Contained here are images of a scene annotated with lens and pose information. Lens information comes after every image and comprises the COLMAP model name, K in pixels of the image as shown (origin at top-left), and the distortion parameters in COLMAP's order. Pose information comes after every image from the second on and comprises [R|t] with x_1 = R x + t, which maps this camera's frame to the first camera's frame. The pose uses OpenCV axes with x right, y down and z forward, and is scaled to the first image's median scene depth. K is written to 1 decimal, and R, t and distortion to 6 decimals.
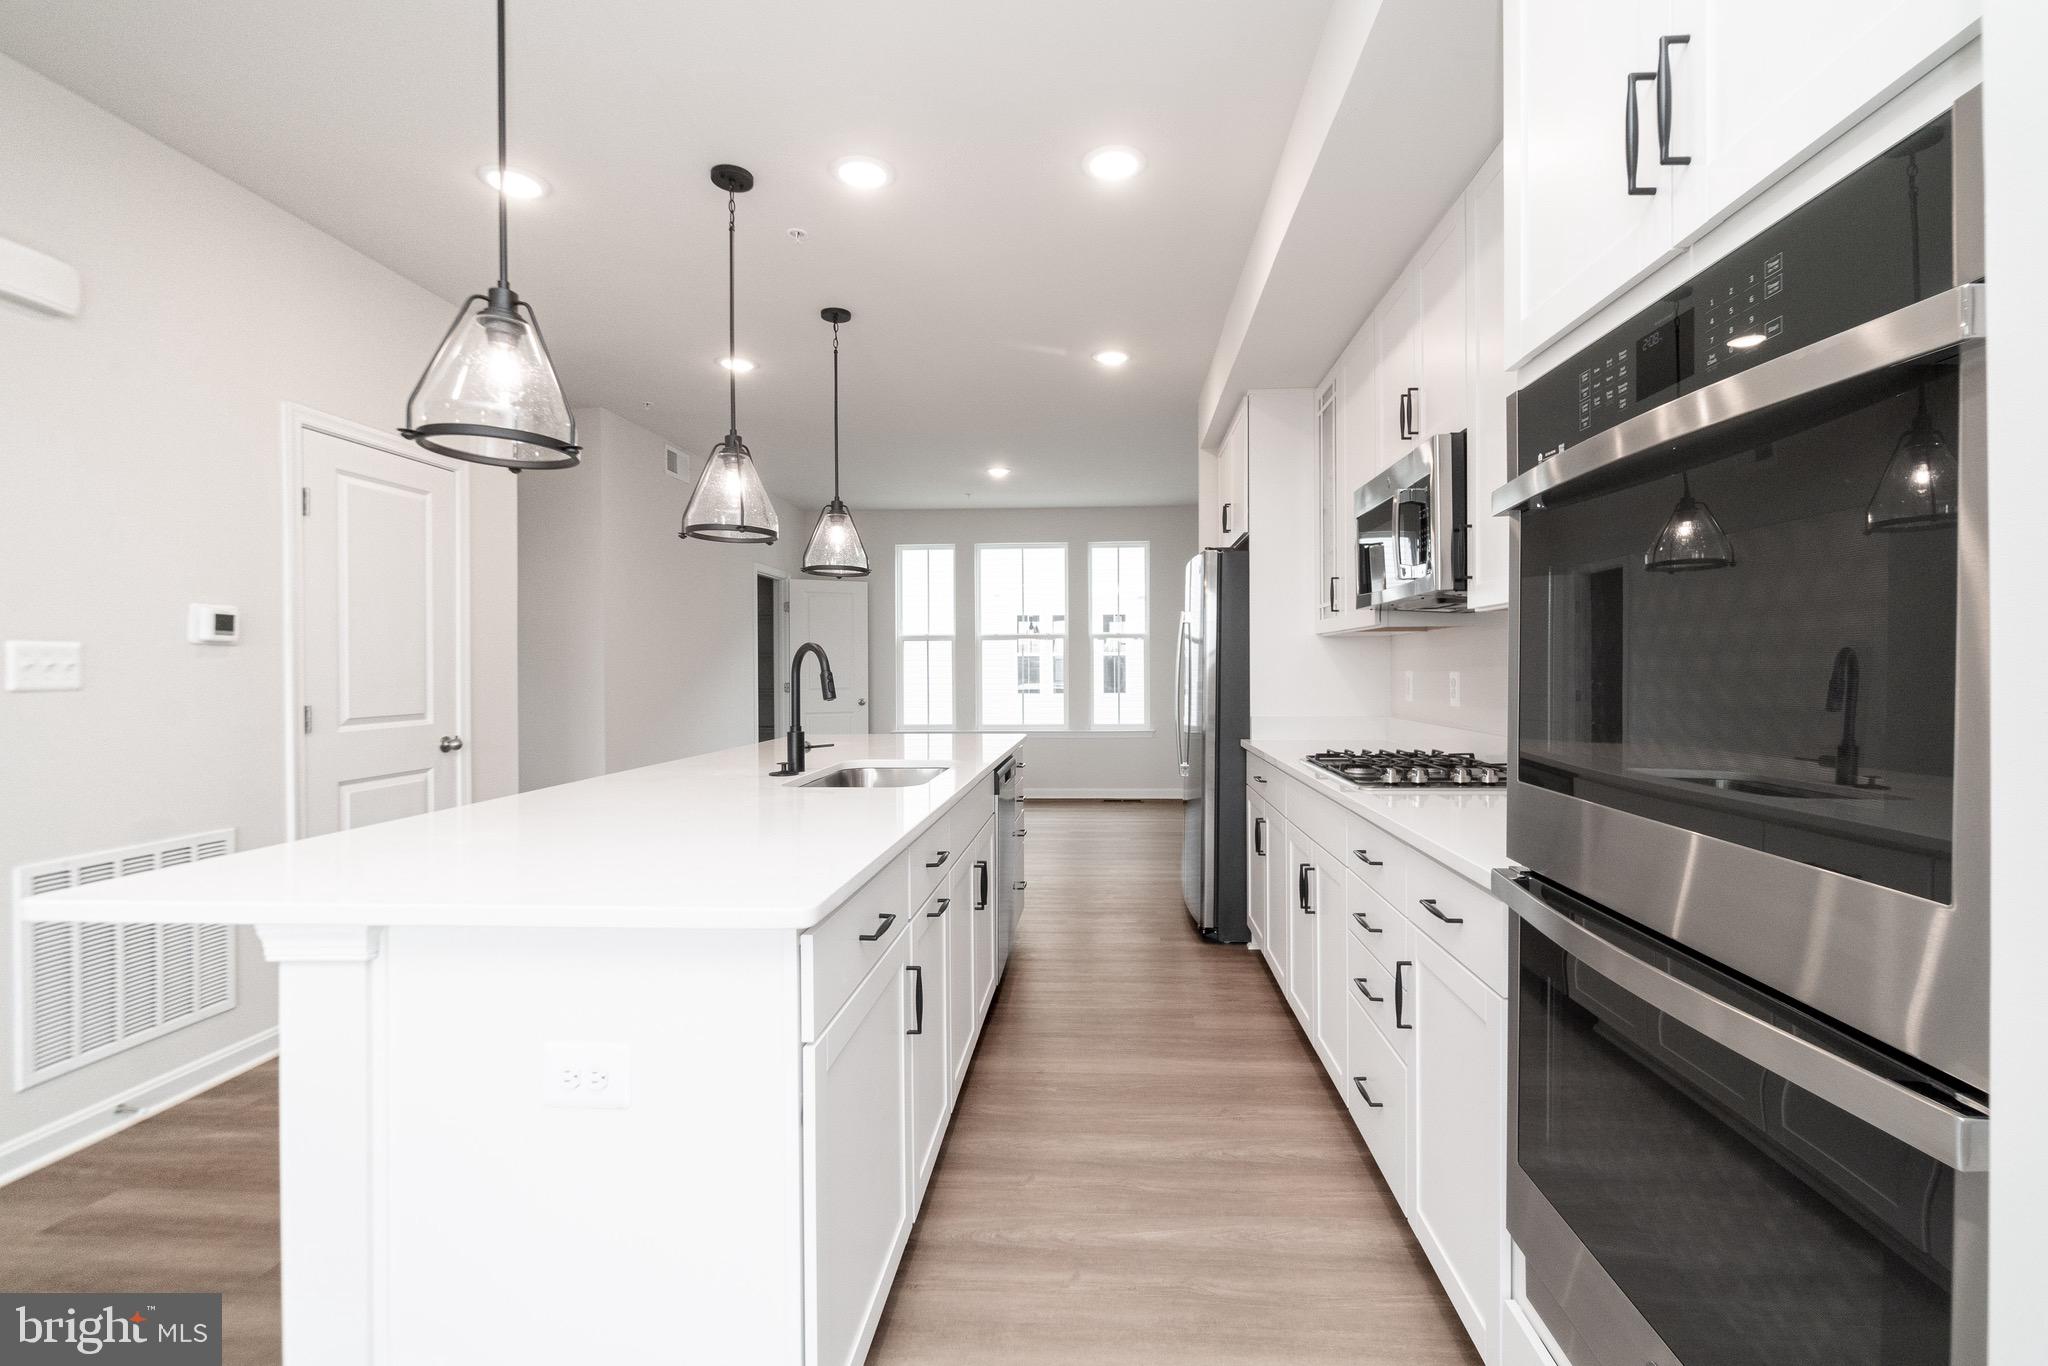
lens RADIAL K [[948.4, 0, 1033.6], [0, 948.4, 672.2], [0, 0, 1]] dist [-0.000704, -0.000045]
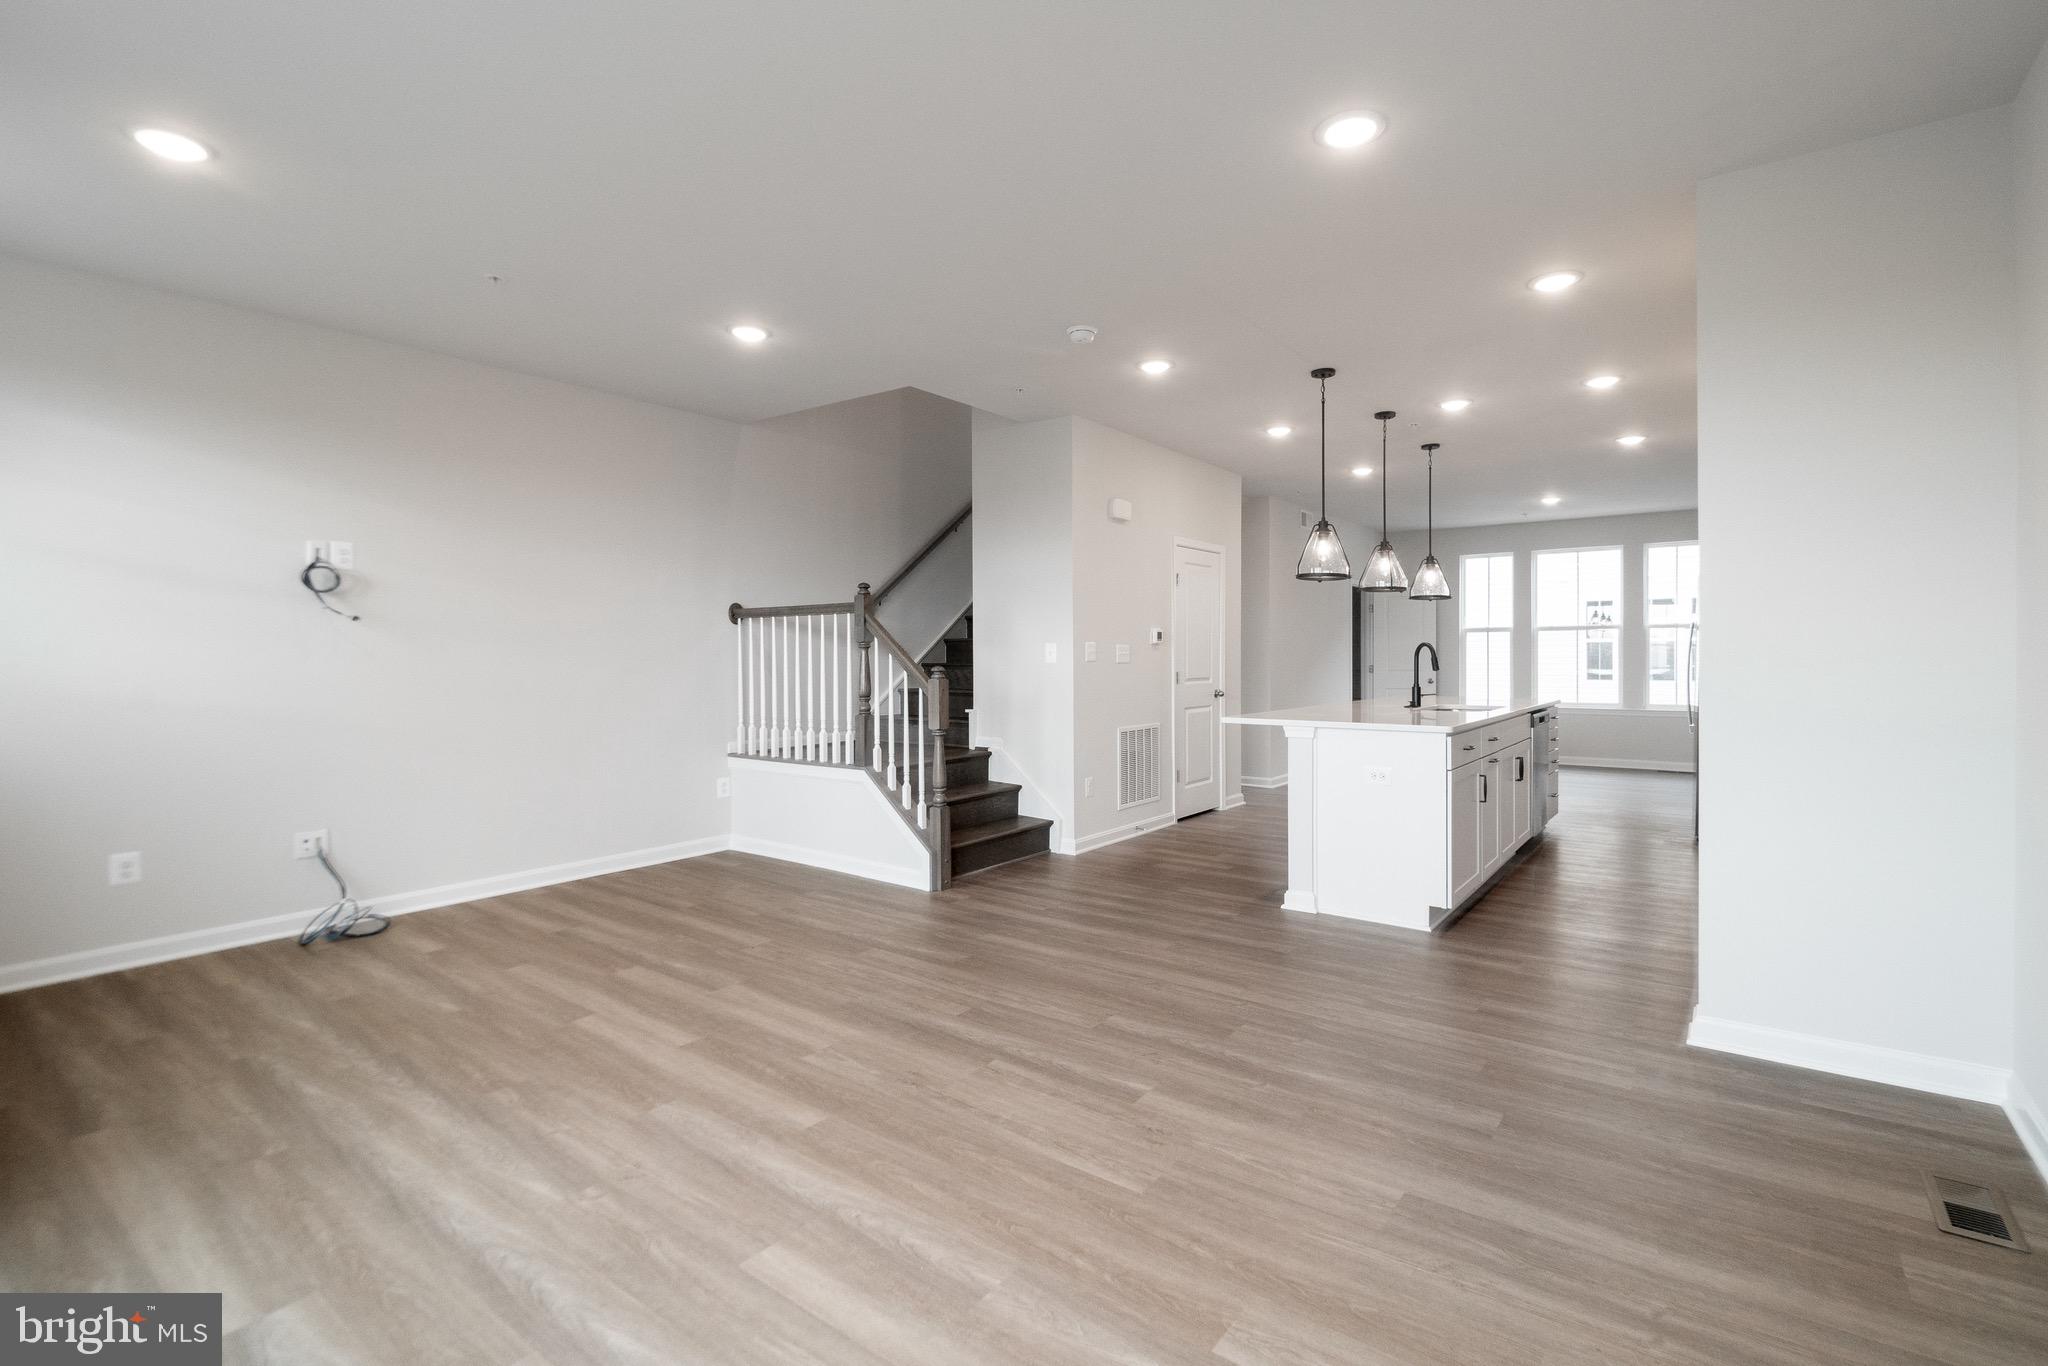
lens RADIAL K [[949.2, 0, 1020.8], [0, 949.2, 665.8], [0, 0, 1]] dist [0.000828, -0.016845]
pose [[0.843263, 0.006686, -0.537460, 0.053576], [-0.002388, 0.999959, 0.008694, 0.001463], [0.537496, -0.006048, 0.843244, -0.503687]]
